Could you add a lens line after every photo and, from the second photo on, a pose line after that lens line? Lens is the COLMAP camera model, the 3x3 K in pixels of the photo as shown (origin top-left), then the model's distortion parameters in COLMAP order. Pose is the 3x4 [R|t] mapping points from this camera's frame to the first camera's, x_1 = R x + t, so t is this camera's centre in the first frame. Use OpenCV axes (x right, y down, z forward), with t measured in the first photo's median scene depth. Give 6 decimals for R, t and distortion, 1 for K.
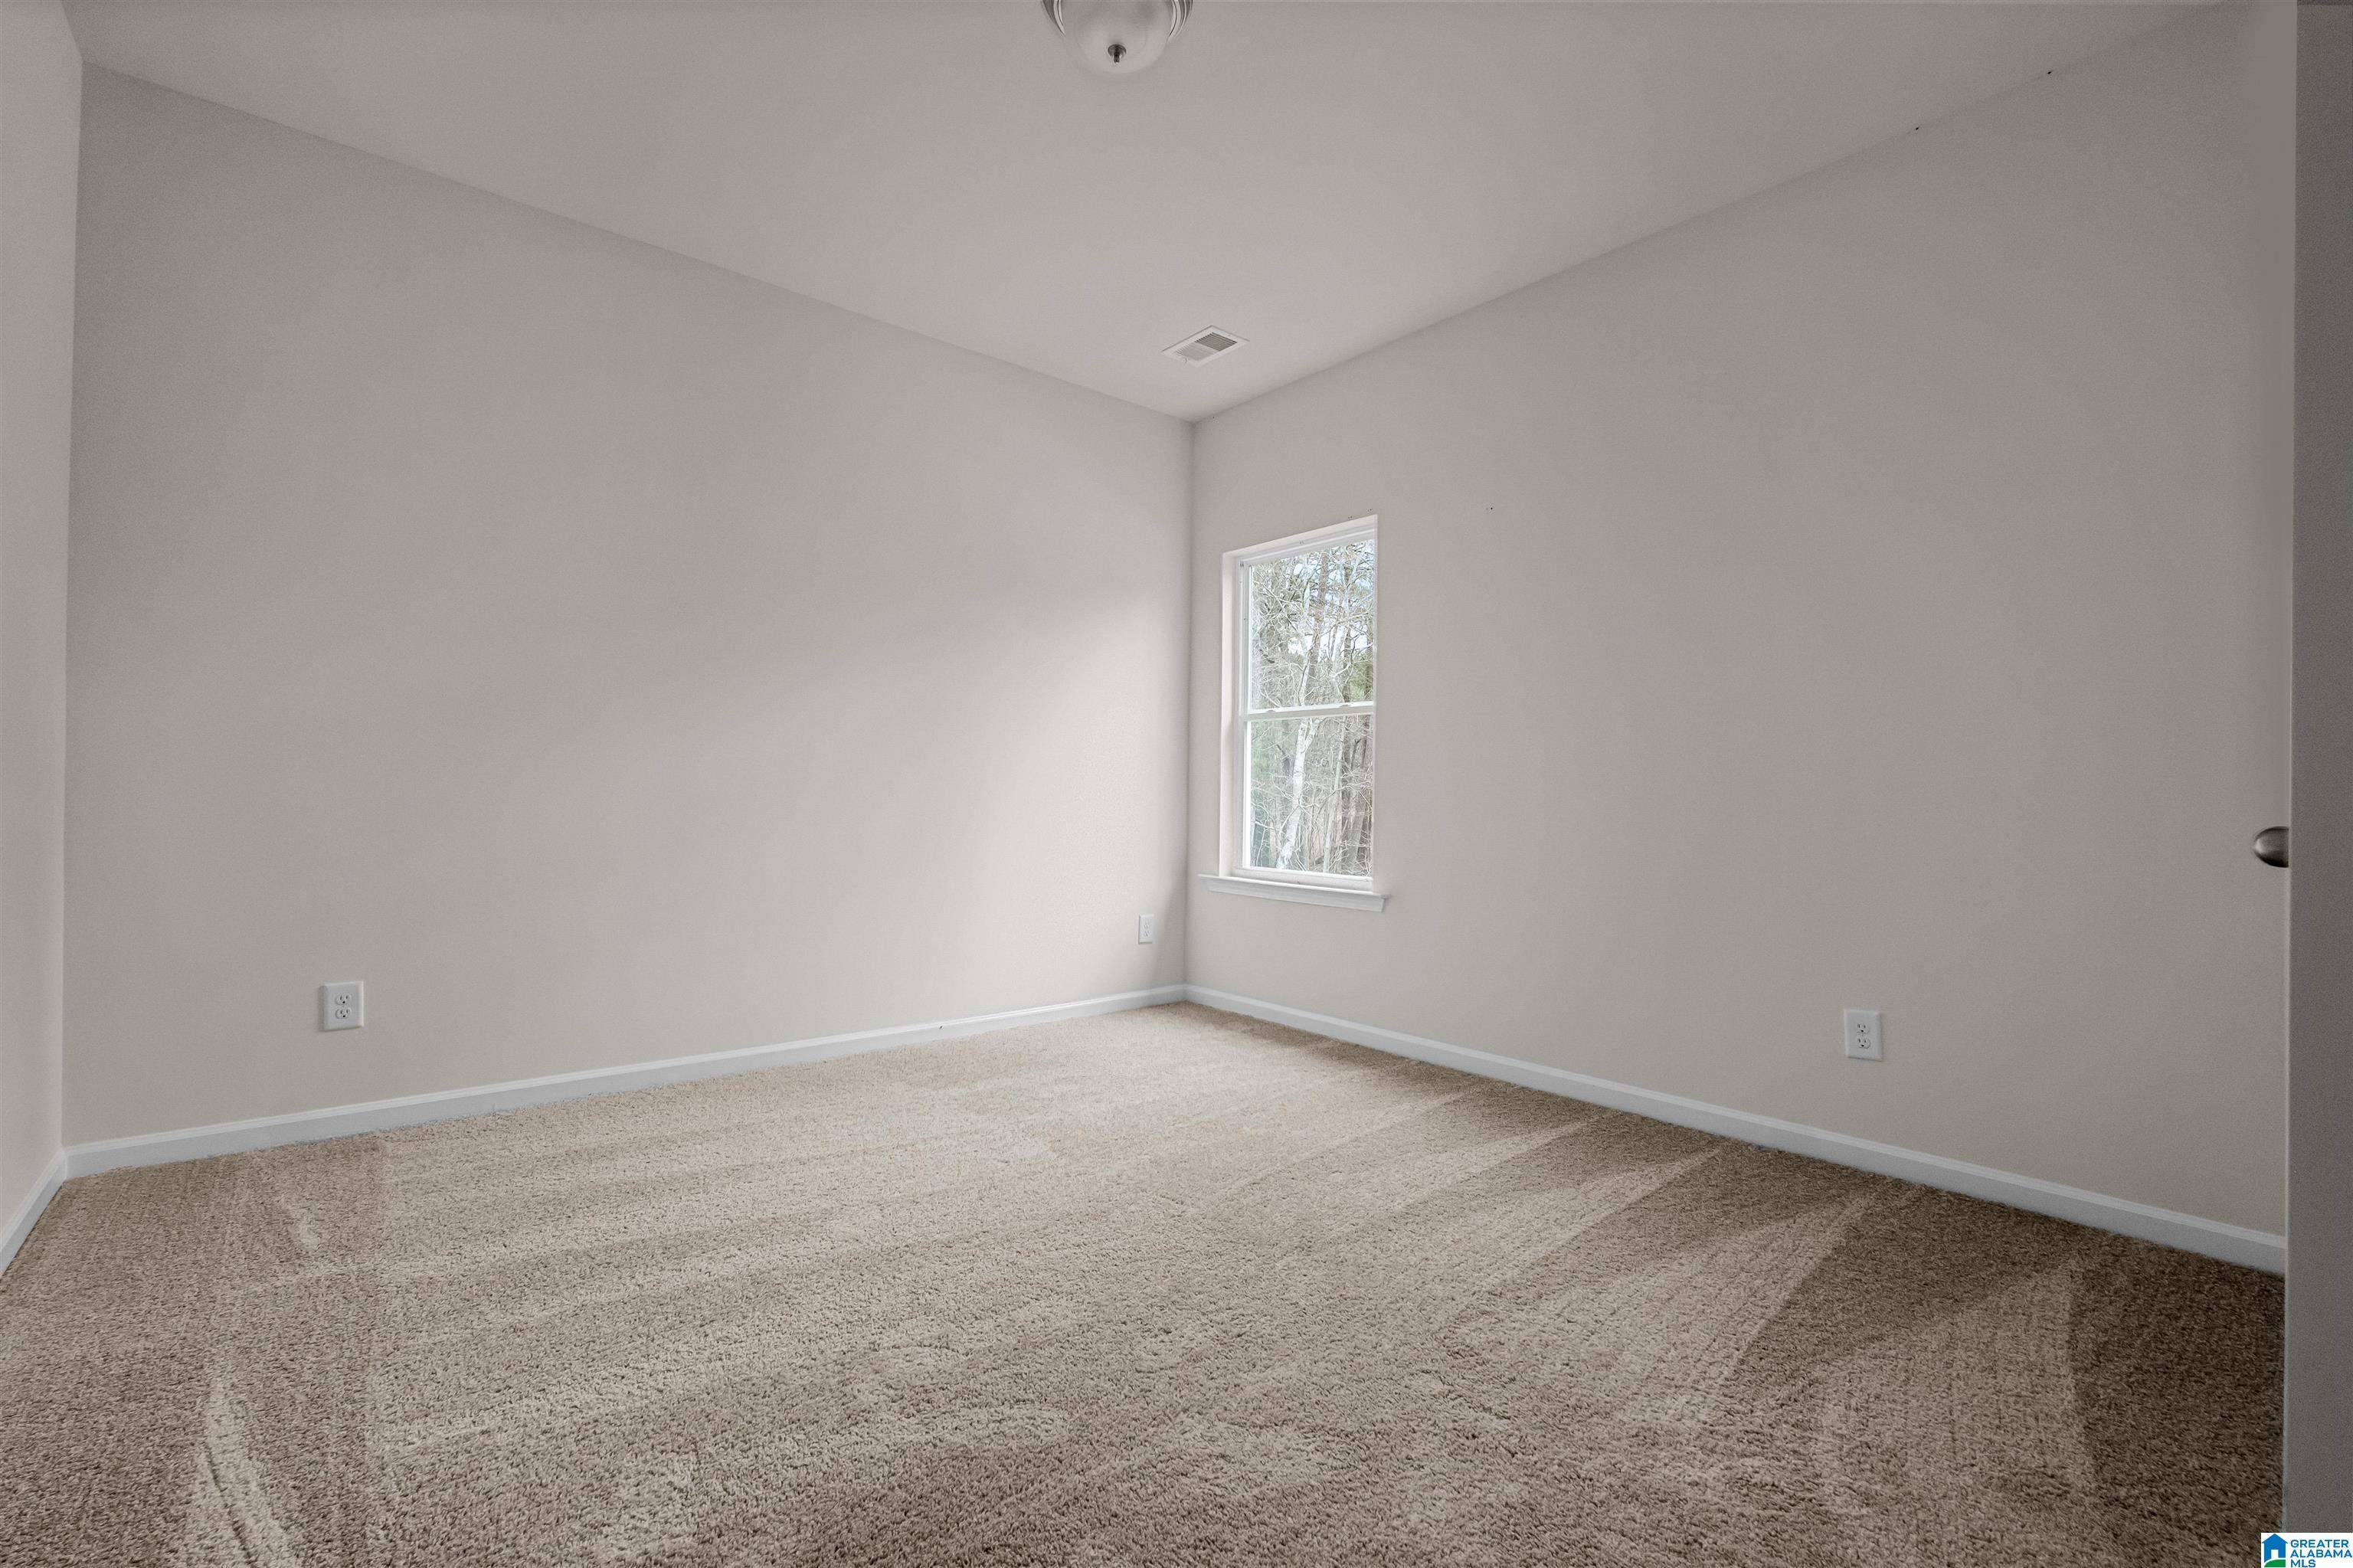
lens RADIAL K [[1027.3, 0, 1184.8], [0, 1027.3, 793.1], [0, 0, 1]] dist [-0.003873, -0.000078]
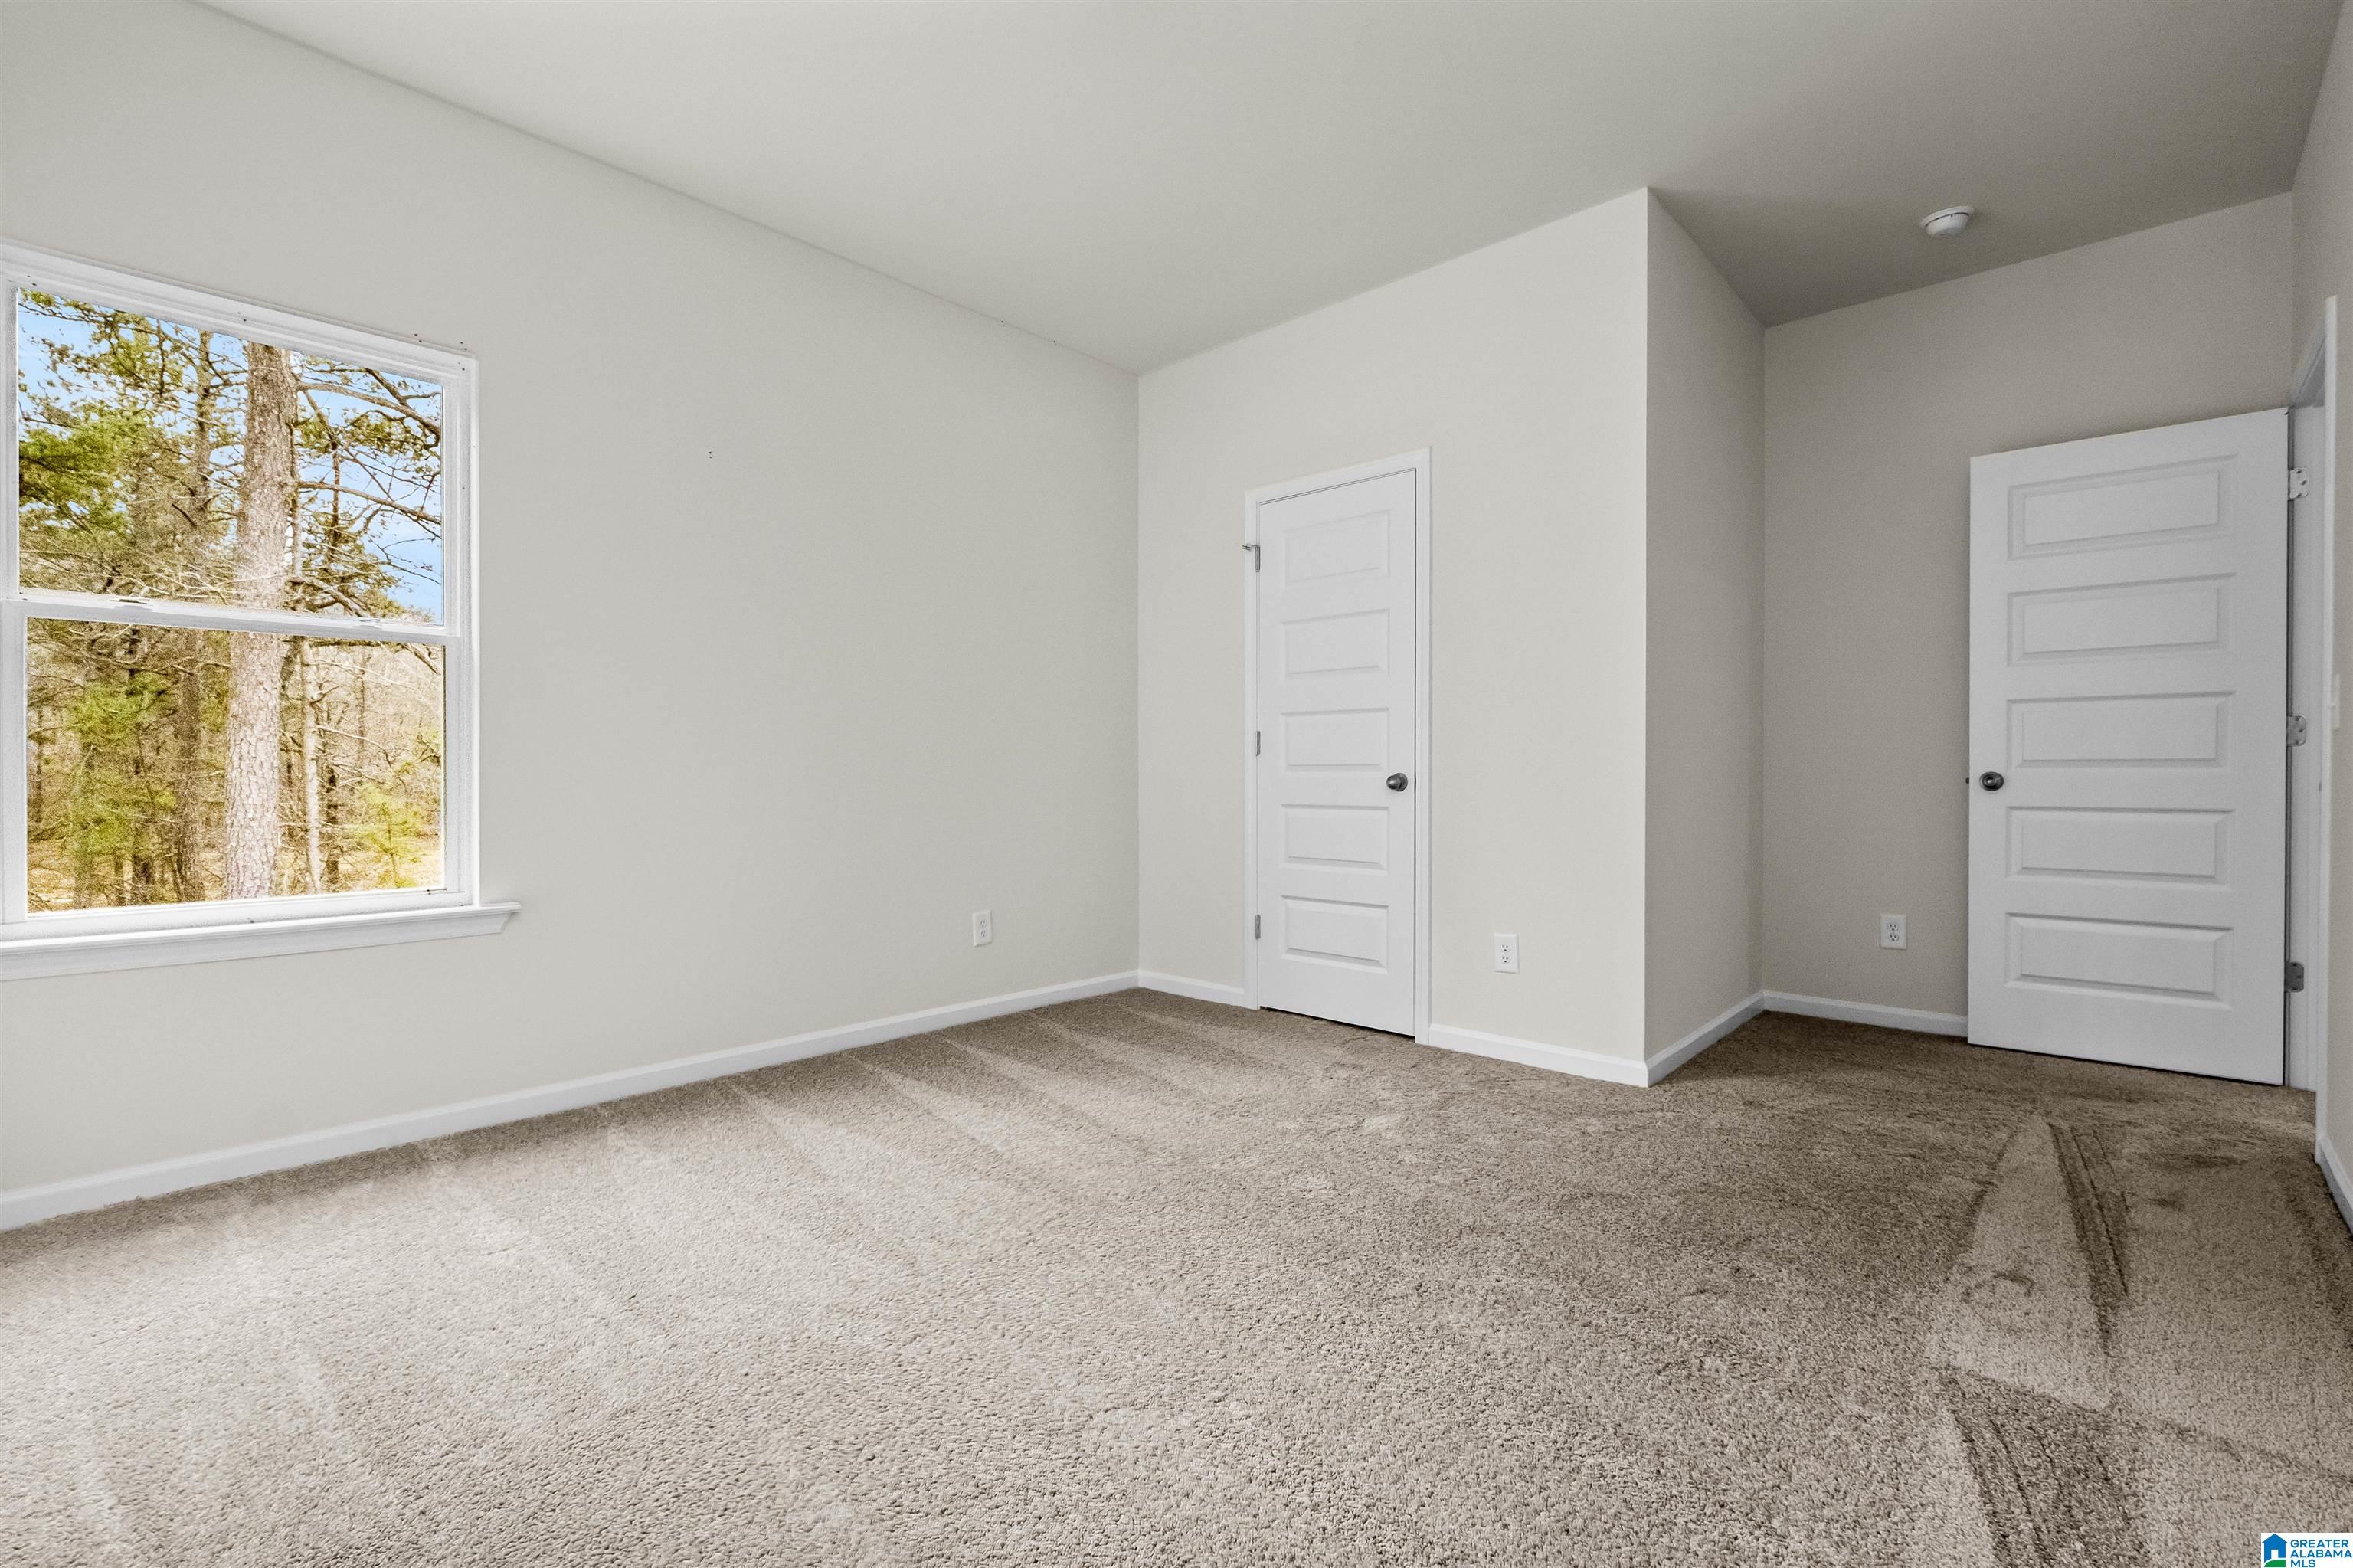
lens RADIAL K [[1027.3, 0, 1184.8], [0, 1027.3, 793.1], [0, 0, 1]] dist [-0.003873, -0.000078]
pose [[-0.110990, -0.038819, 0.993063, -0.655802], [-0.007518, 0.999241, 0.038220, -0.013029], [-0.993793, -0.003224, -0.111198, 0.708108]]
